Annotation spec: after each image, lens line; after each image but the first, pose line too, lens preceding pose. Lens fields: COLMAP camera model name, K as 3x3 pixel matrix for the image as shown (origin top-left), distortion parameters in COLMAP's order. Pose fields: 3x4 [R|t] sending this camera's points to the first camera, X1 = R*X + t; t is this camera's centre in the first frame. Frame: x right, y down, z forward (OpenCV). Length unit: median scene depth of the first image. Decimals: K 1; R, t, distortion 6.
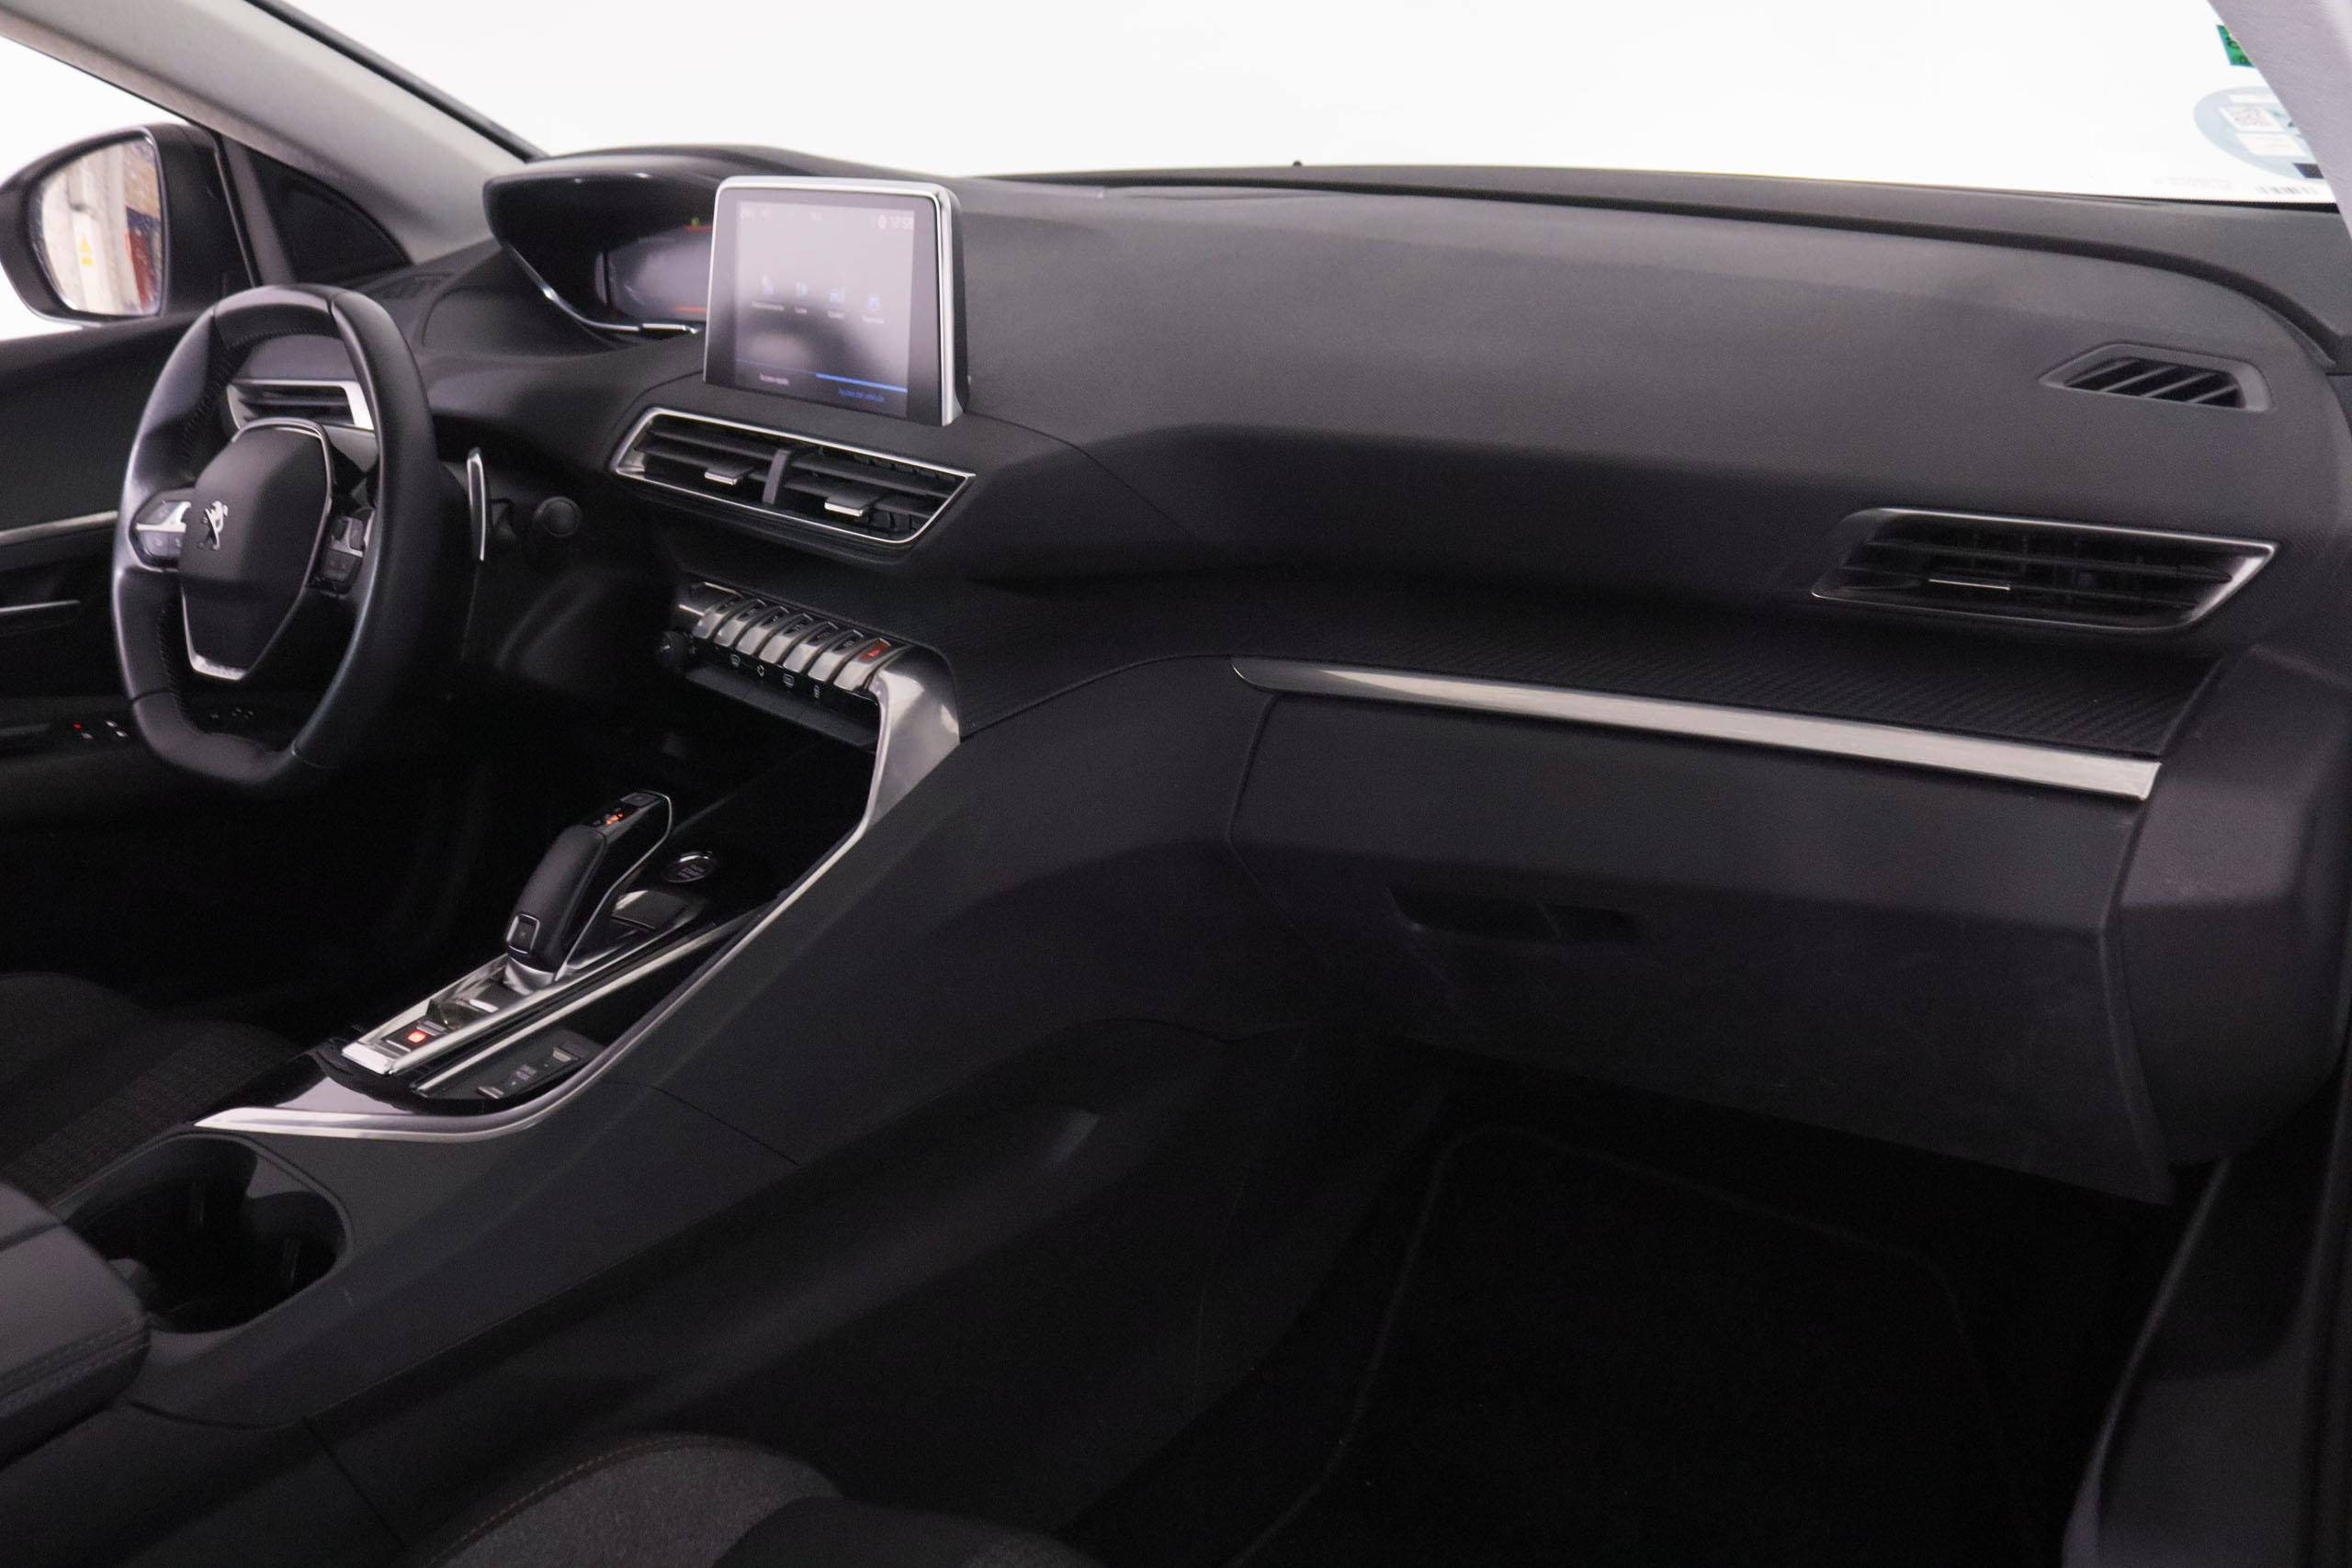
lens RADIAL K [[1930.6, 0, 1176.0], [0, 1930.6, 784.0], [0, 0, 1]] dist [-0.165627, 0.149798]
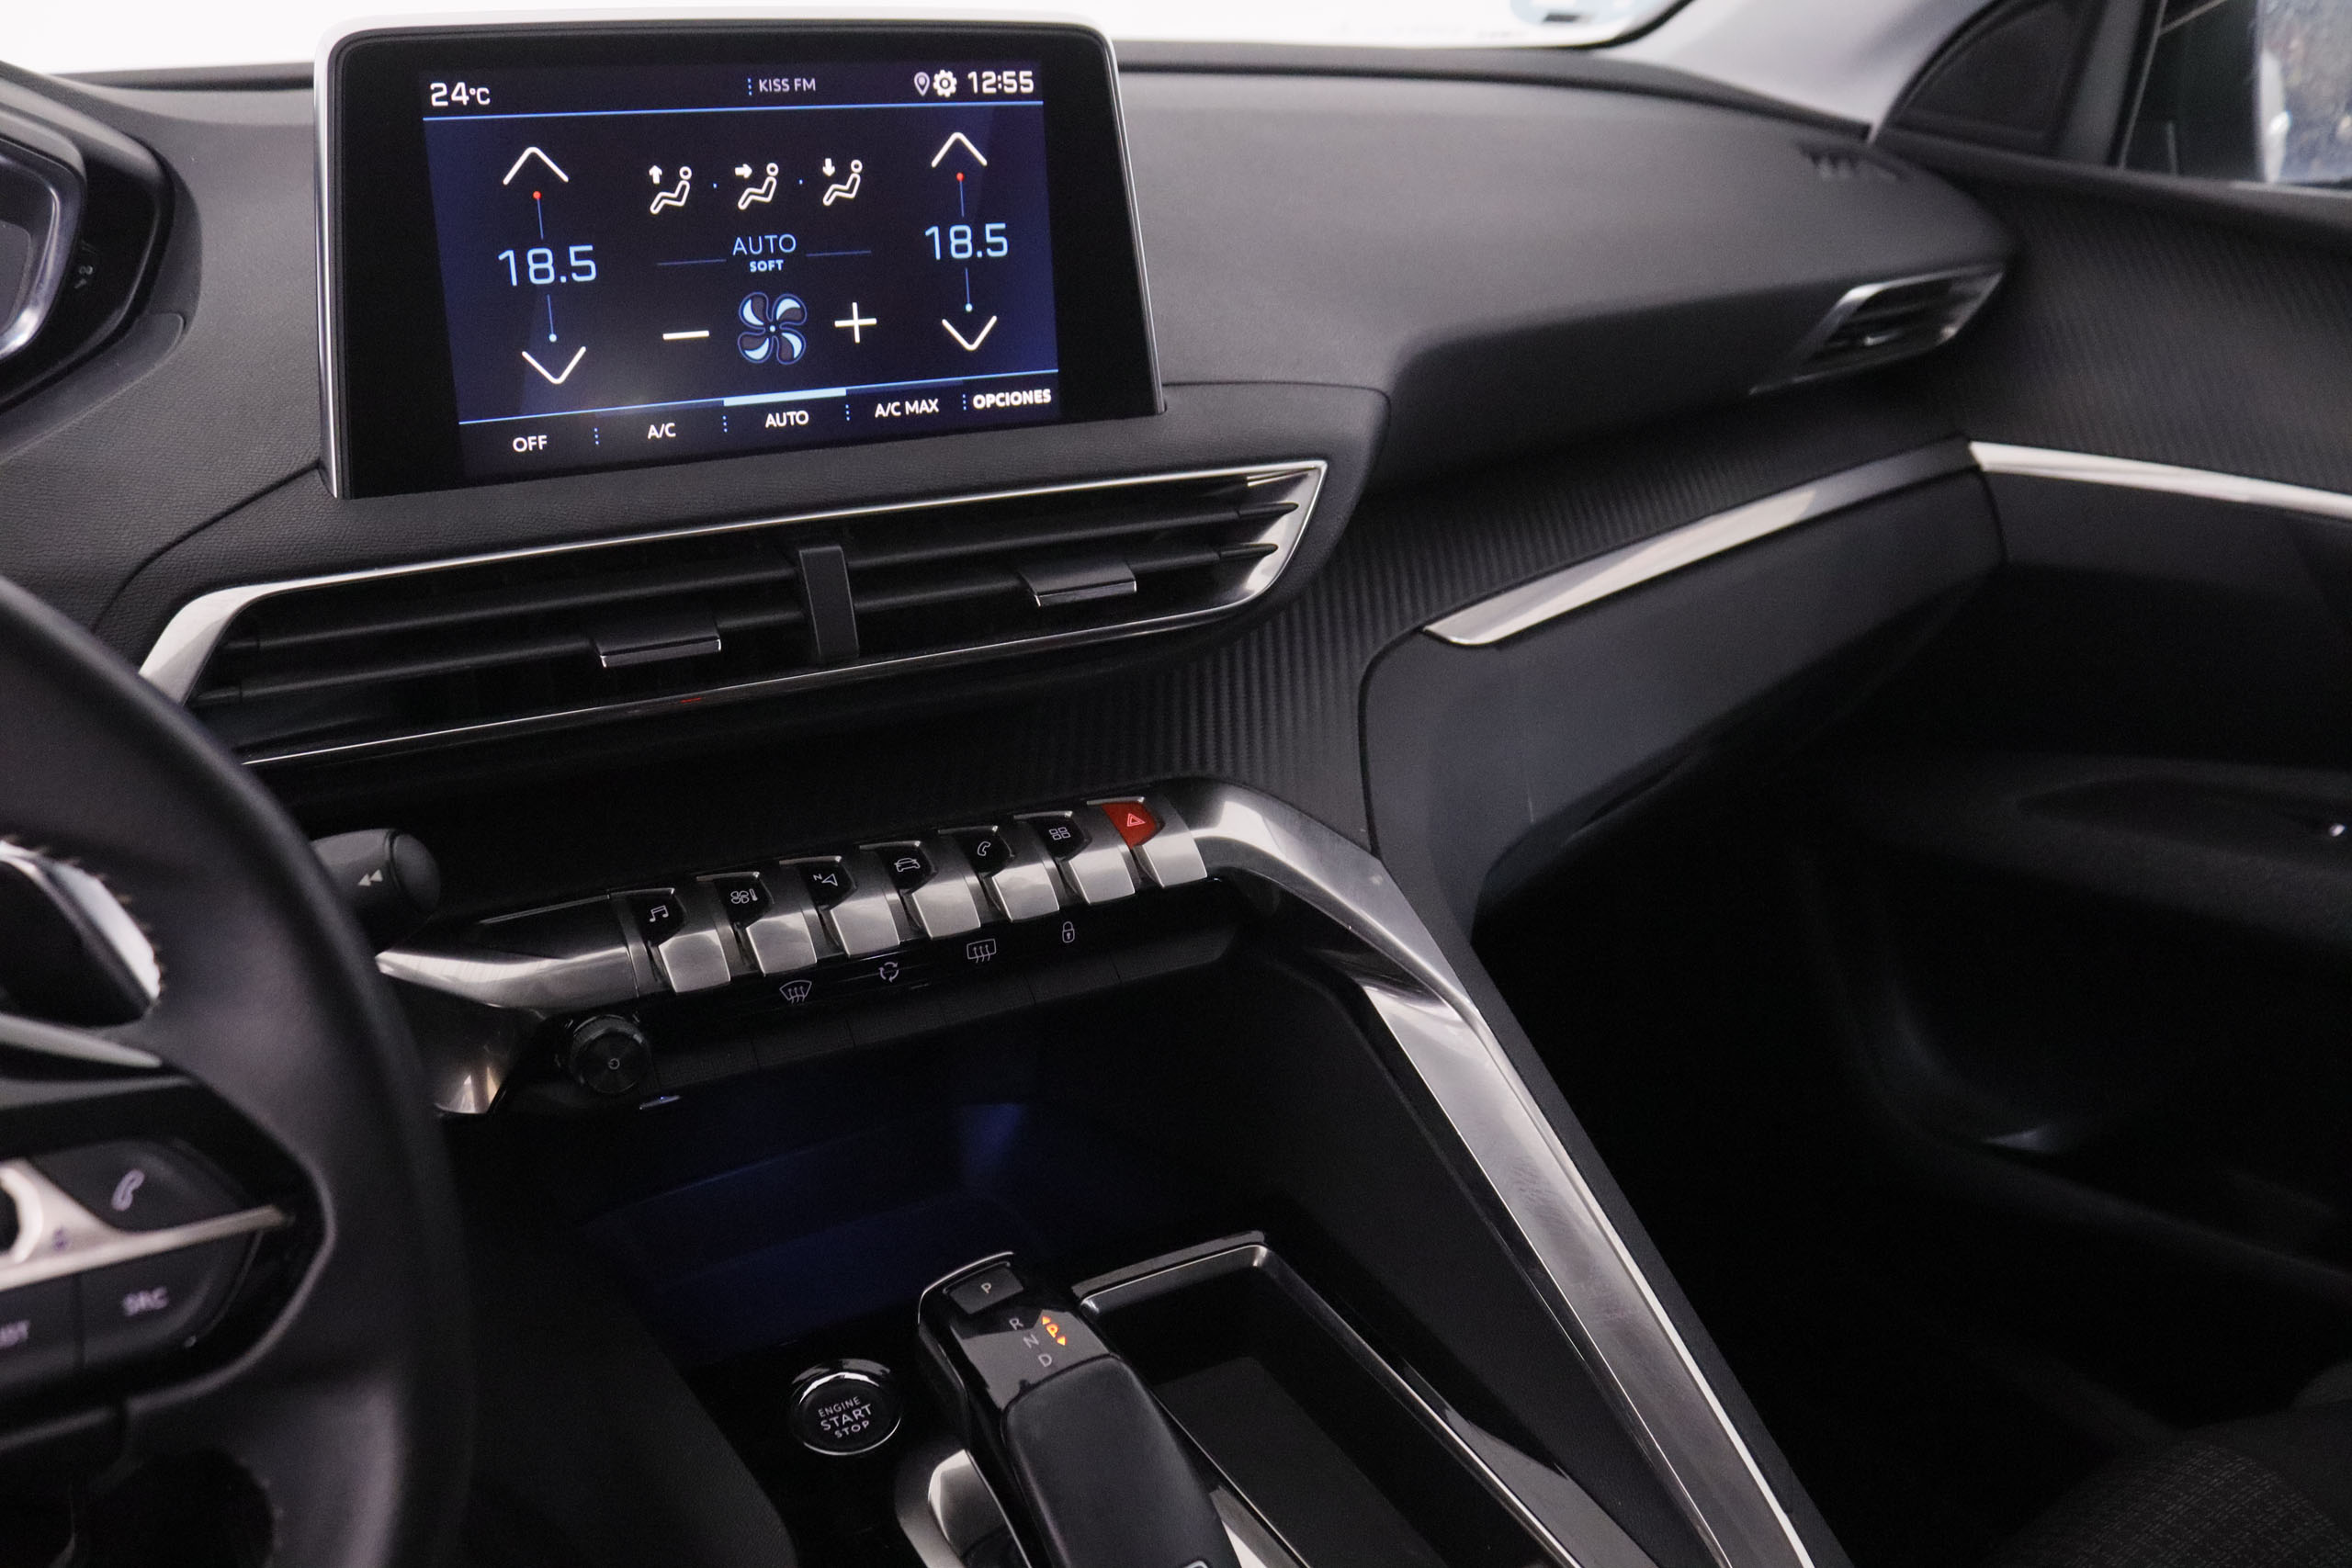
lens RADIAL K [[1930.6, 0, 1176.0], [0, 1930.6, 784.0], [0, 0, 1]] dist [-0.165627, 0.149798]
pose [[0.307678, -0.313023, 0.898527, -0.702898], [0.317693, 0.923939, 0.213090, -0.207020], [-0.896887, 0.219892, 0.383721, 0.767022]]
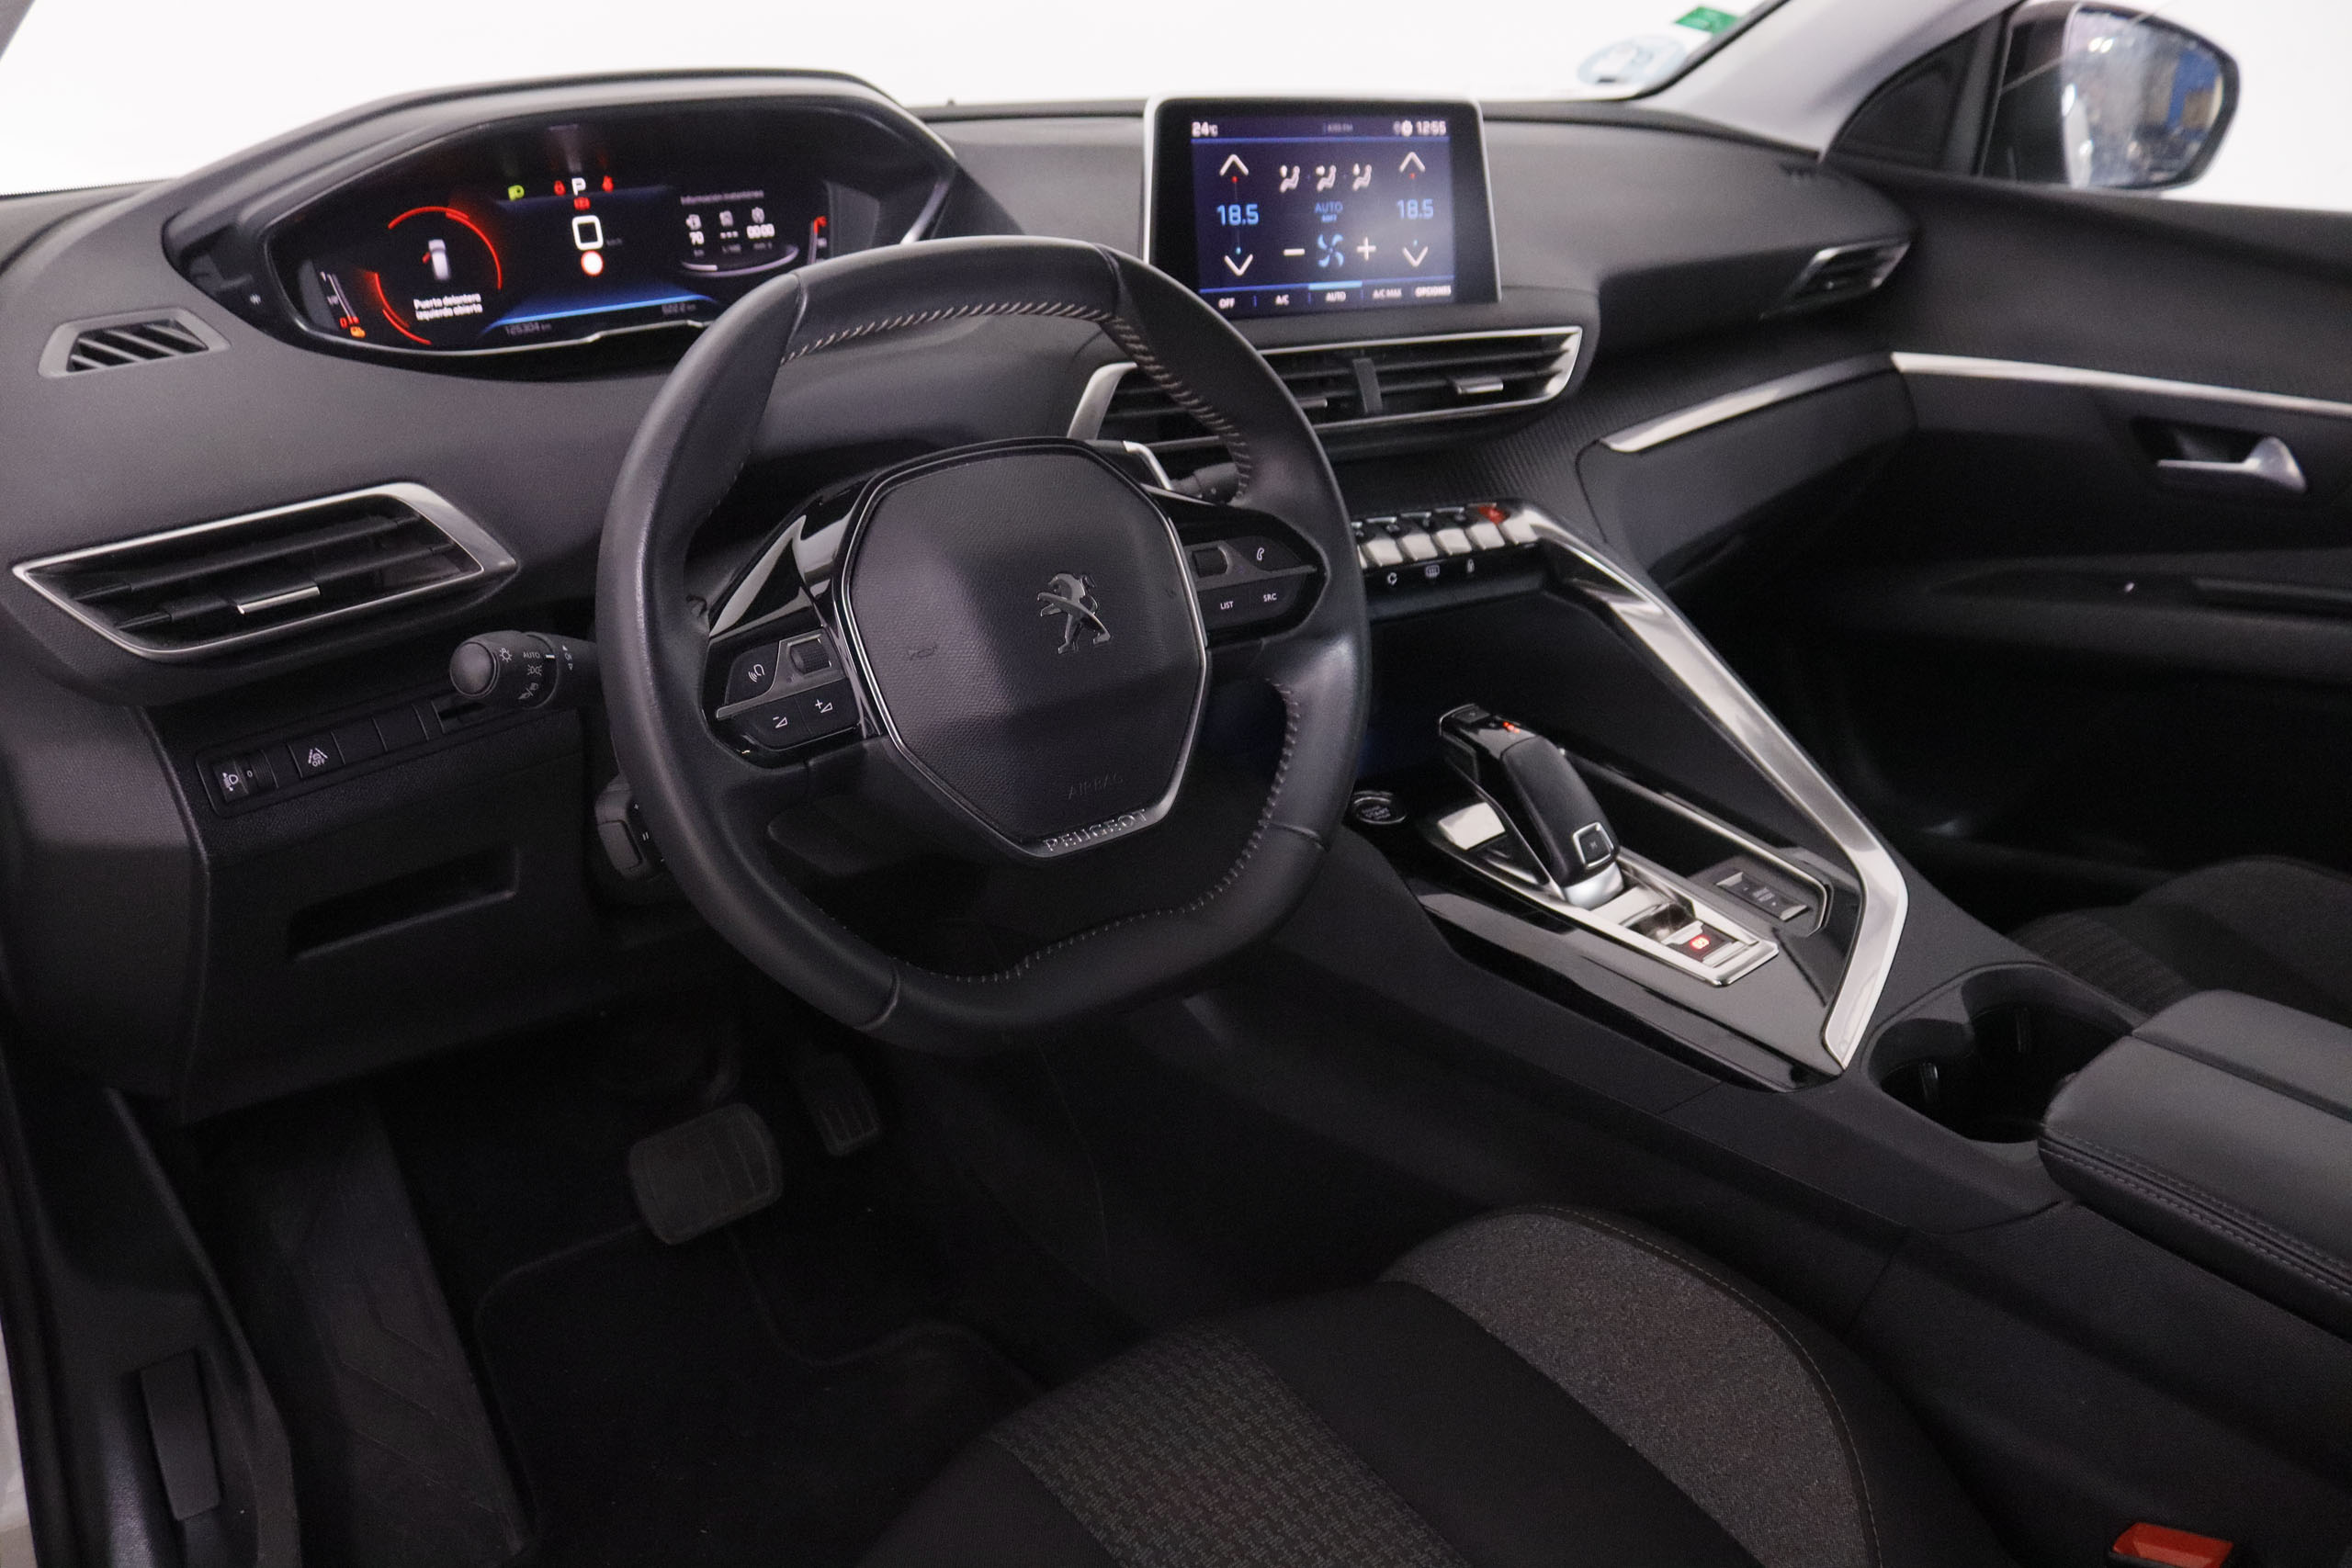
lens RADIAL K [[1930.6, 0, 1176.0], [0, 1930.6, 784.0], [0, 0, 1]] dist [-0.165627, 0.149798]
pose [[0.244476, -0.305430, 0.920296, -1.330016], [0.330770, 0.918437, 0.216944, -0.234578], [-0.911495, 0.251369, 0.325562, 0.858557]]
